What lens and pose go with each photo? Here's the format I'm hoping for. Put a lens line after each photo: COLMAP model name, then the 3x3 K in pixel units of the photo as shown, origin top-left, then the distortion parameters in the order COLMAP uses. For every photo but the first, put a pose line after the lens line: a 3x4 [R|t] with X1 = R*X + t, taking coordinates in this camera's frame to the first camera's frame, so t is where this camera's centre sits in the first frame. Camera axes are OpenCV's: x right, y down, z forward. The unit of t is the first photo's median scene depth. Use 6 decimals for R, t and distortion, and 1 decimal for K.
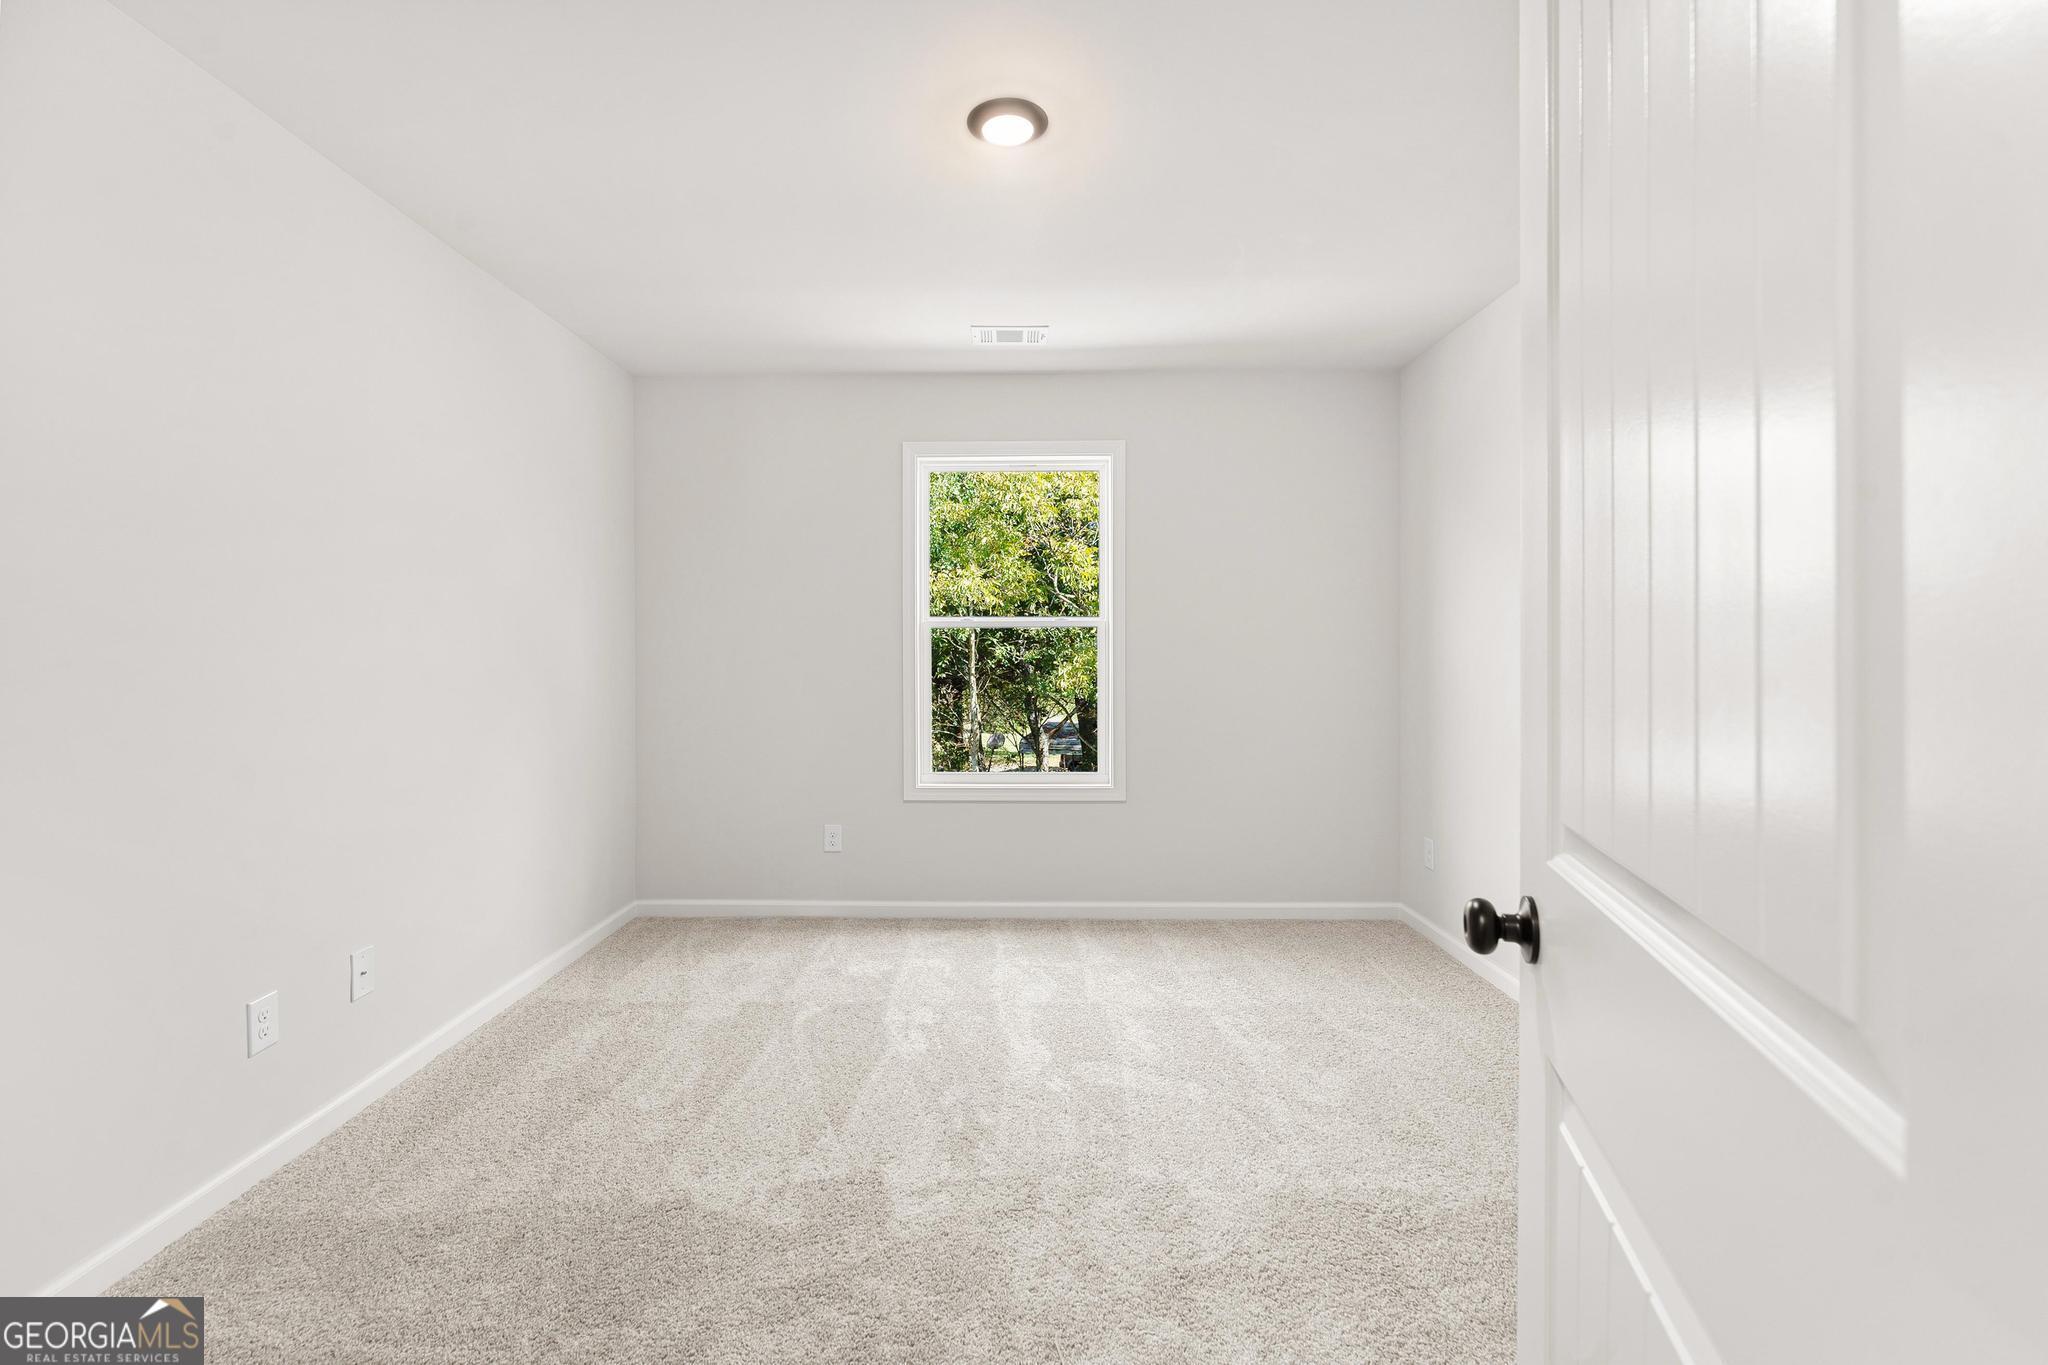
lens RADIAL K [[900.5, 0, 1022.0], [0, 900.5, 640.1], [0, 0, 1]] dist [-0.000431, 0.000069]
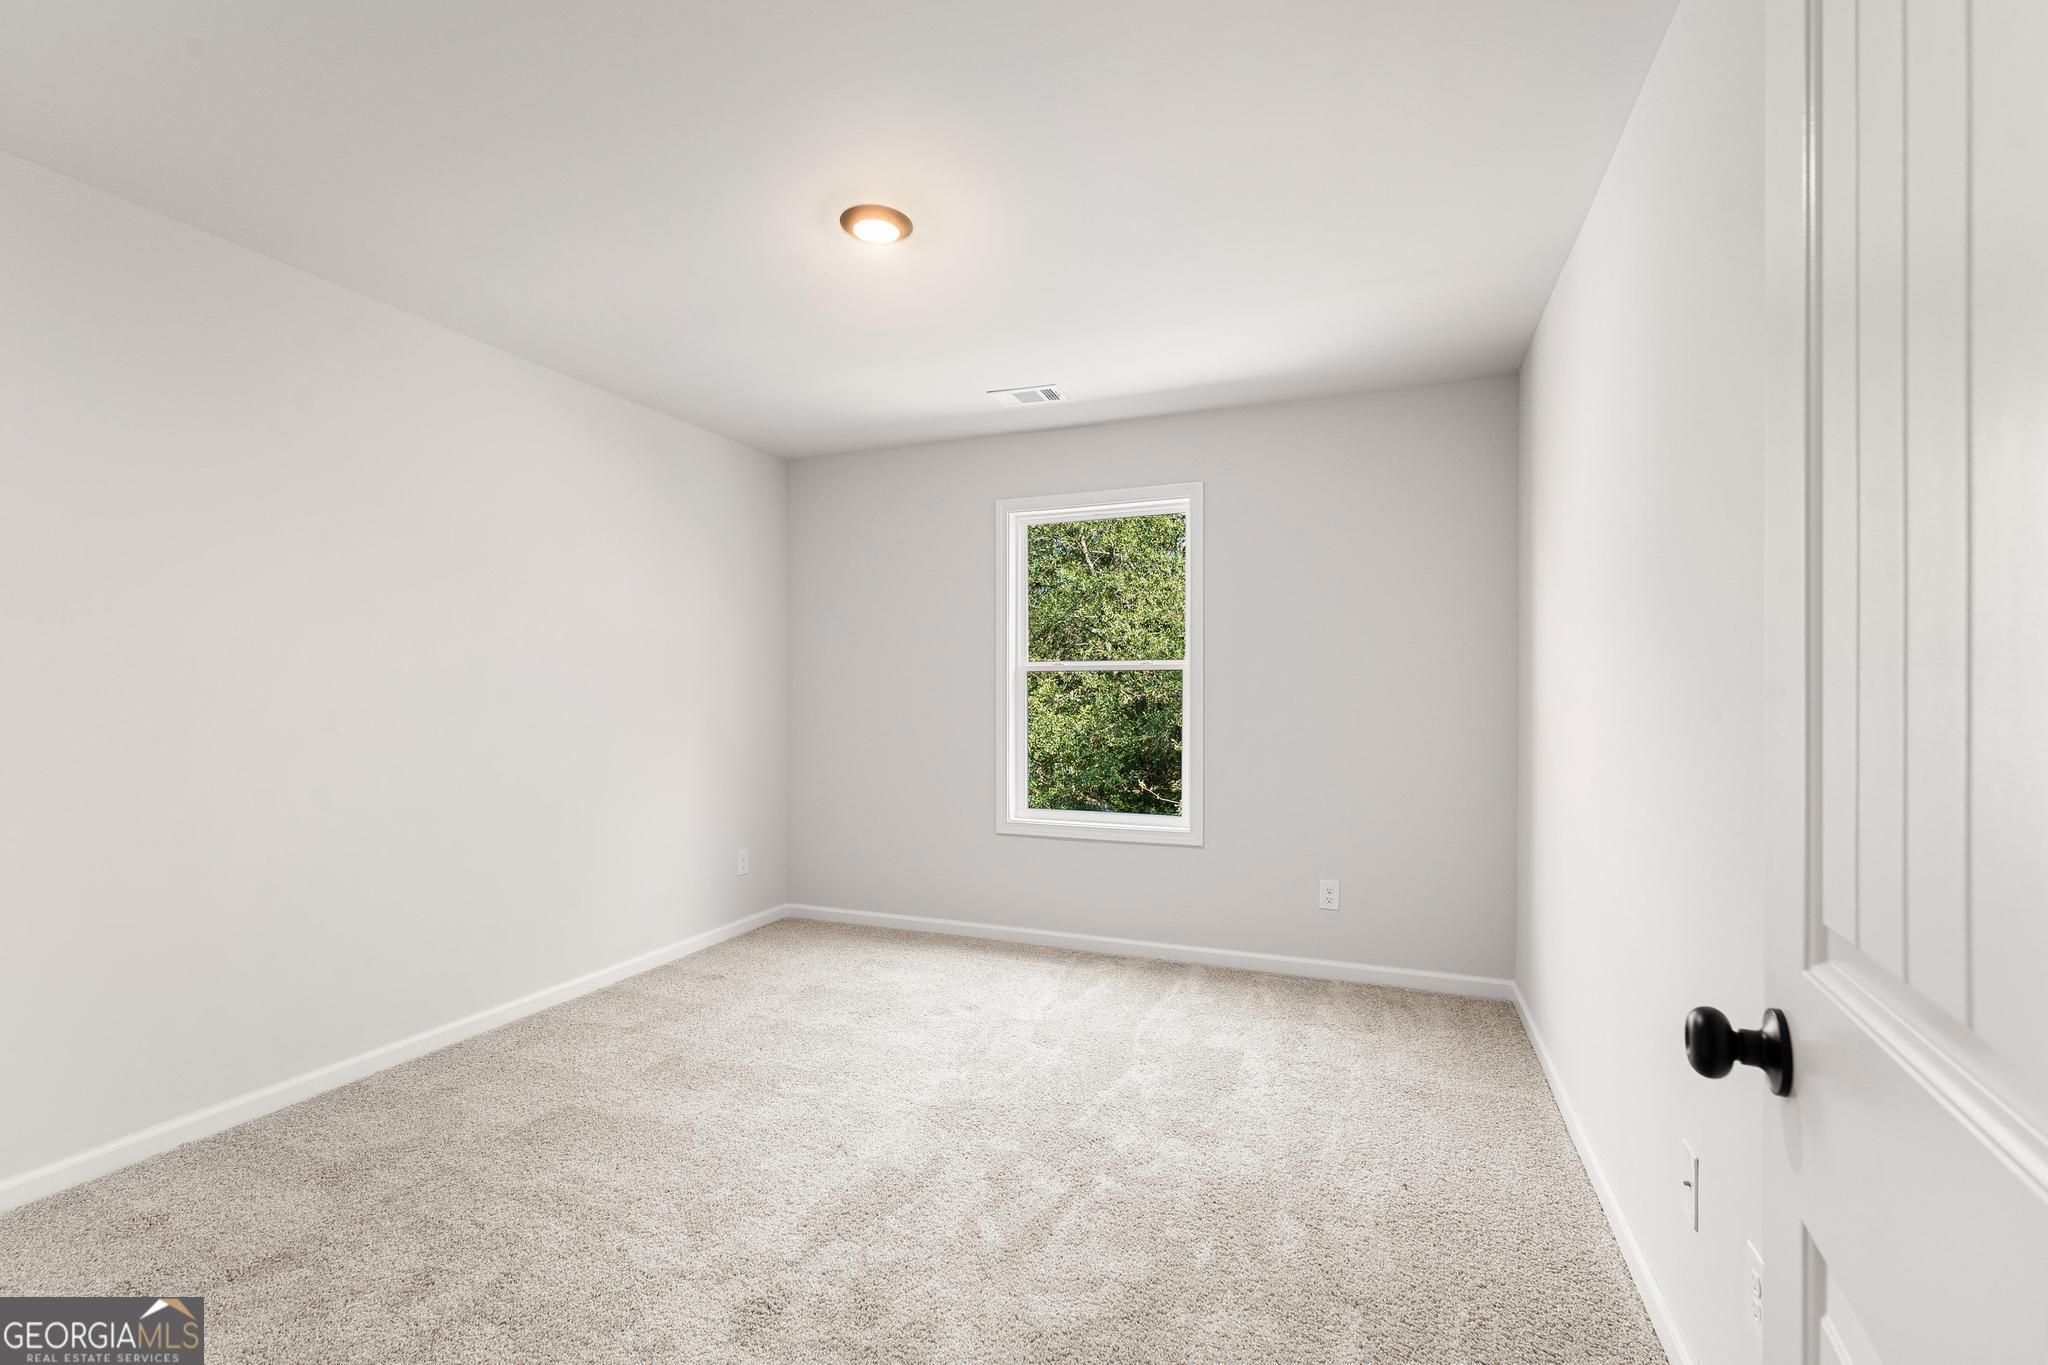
lens RADIAL K [[909.4, 0, 1024.0], [0, 909.4, 682.5], [0, 0, 1]] dist [0.038989, -0.000072]
pose [[0.926450, -0.000039, -0.376418, 0.306106], [0.000032, 1.000000, -0.000027, -0.000790], [0.376418, 0.000013, 0.926450, 0.000912]]
